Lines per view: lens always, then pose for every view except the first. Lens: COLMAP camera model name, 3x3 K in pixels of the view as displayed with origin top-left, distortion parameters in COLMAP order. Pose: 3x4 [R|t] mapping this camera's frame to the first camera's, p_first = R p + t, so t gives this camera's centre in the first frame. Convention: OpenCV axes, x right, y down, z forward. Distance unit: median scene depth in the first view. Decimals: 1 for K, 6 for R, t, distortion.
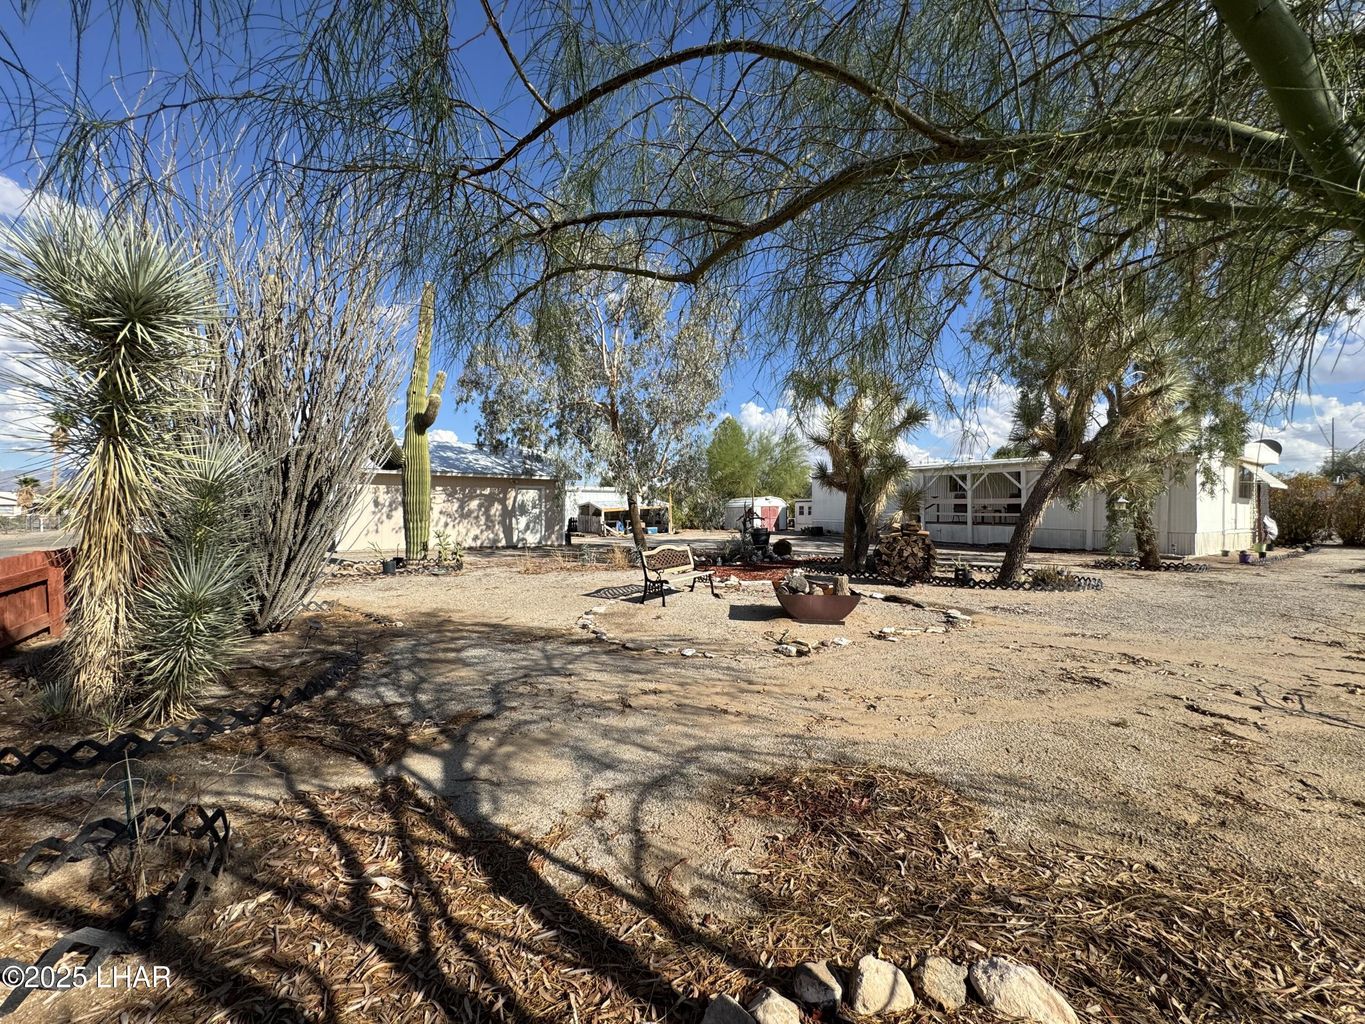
lens RADIAL K [[546.4, 0, 681.0], [0, 546.4, 511.8], [0, 0, 1]] dist [-0.000780, 0.000058]
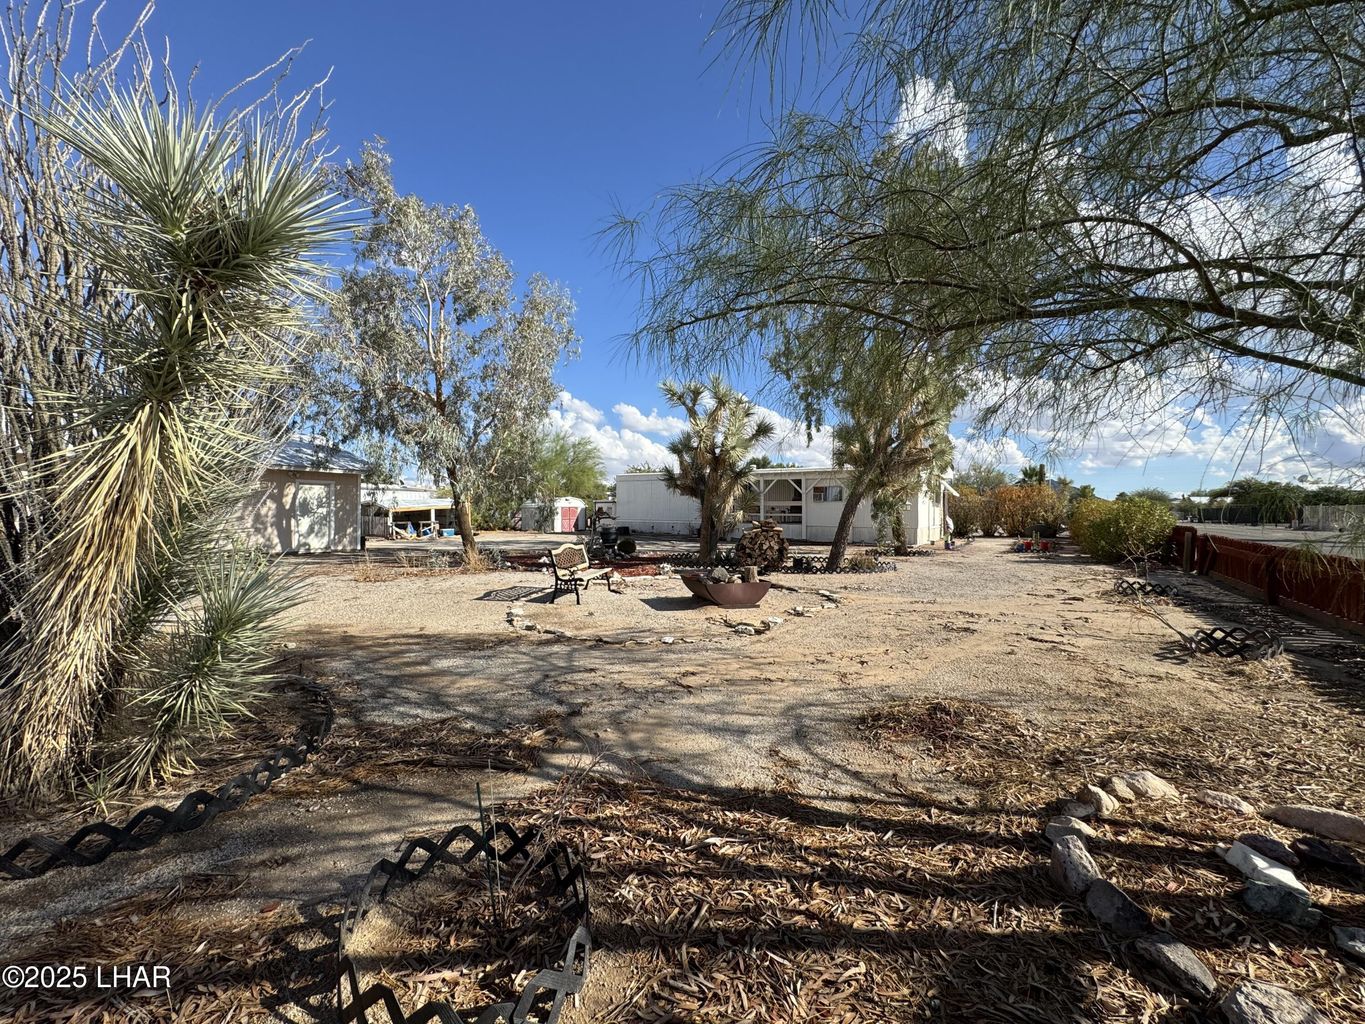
lens RADIAL K [[546.4, 0, 681.0], [0, 546.4, 511.8], [0, 0, 1]] dist [-0.000780, 0.000058]
pose [[0.911758, 0.002690, 0.410720, -0.118090], [-0.001585, 0.999994, -0.003030, 0.002535], [-0.410725, 0.002112, 0.911757, 0.003824]]
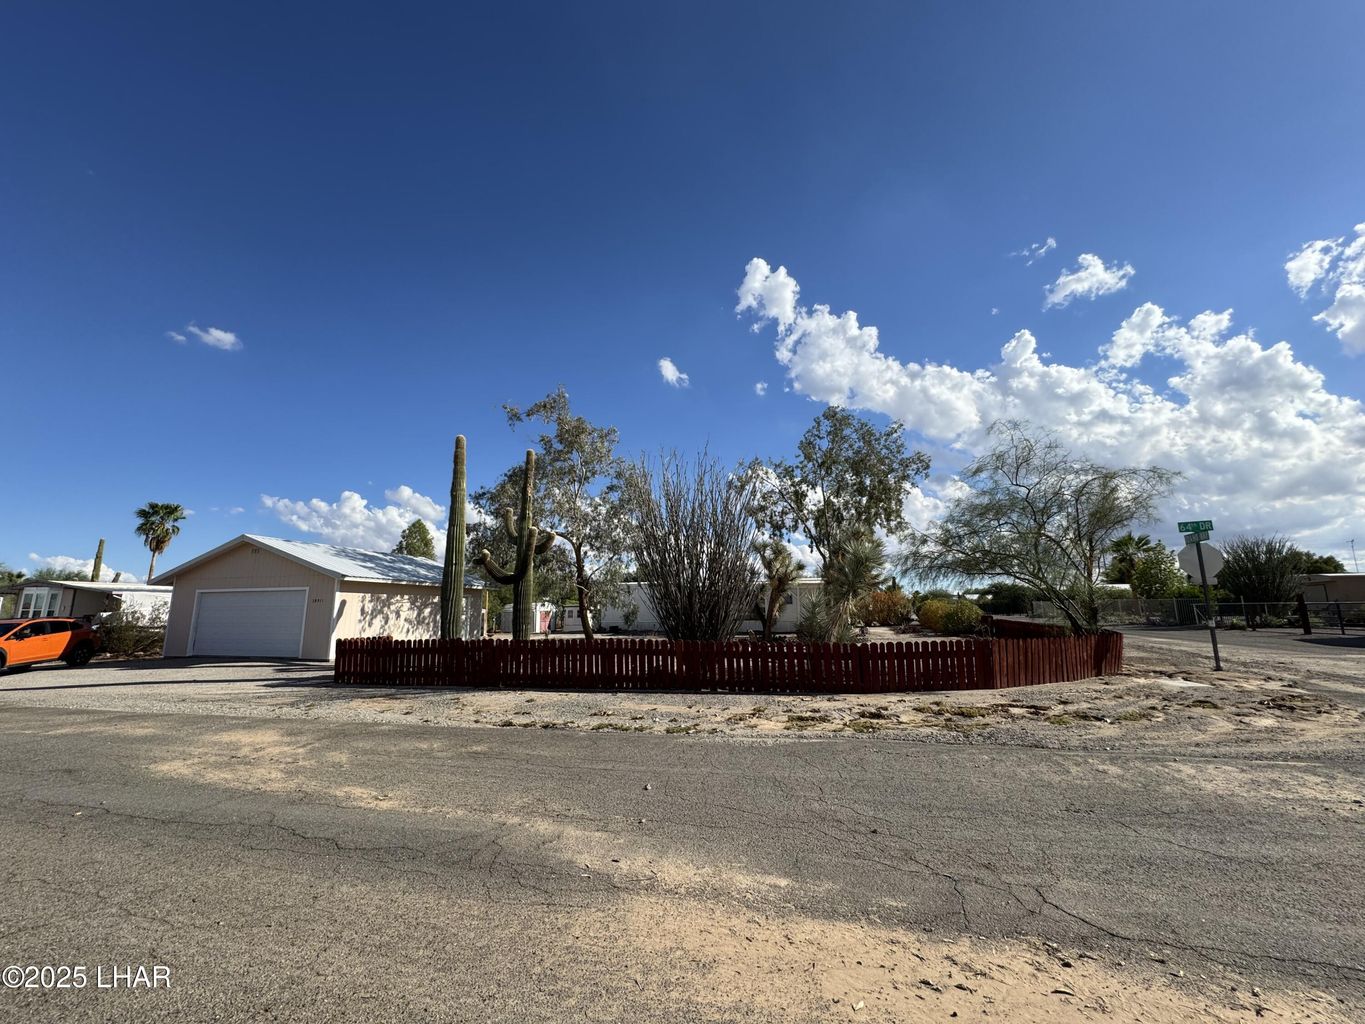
lens RADIAL K [[546.4, 0, 681.0], [0, 546.4, 511.8], [0, 0, 1]] dist [-0.000780, 0.000058]
pose [[0.757544, 0.103940, 0.644456, -0.741727], [0.021656, 0.982697, -0.183948, 0.002148], [-0.652425, 0.153305, 0.742185, -0.176356]]
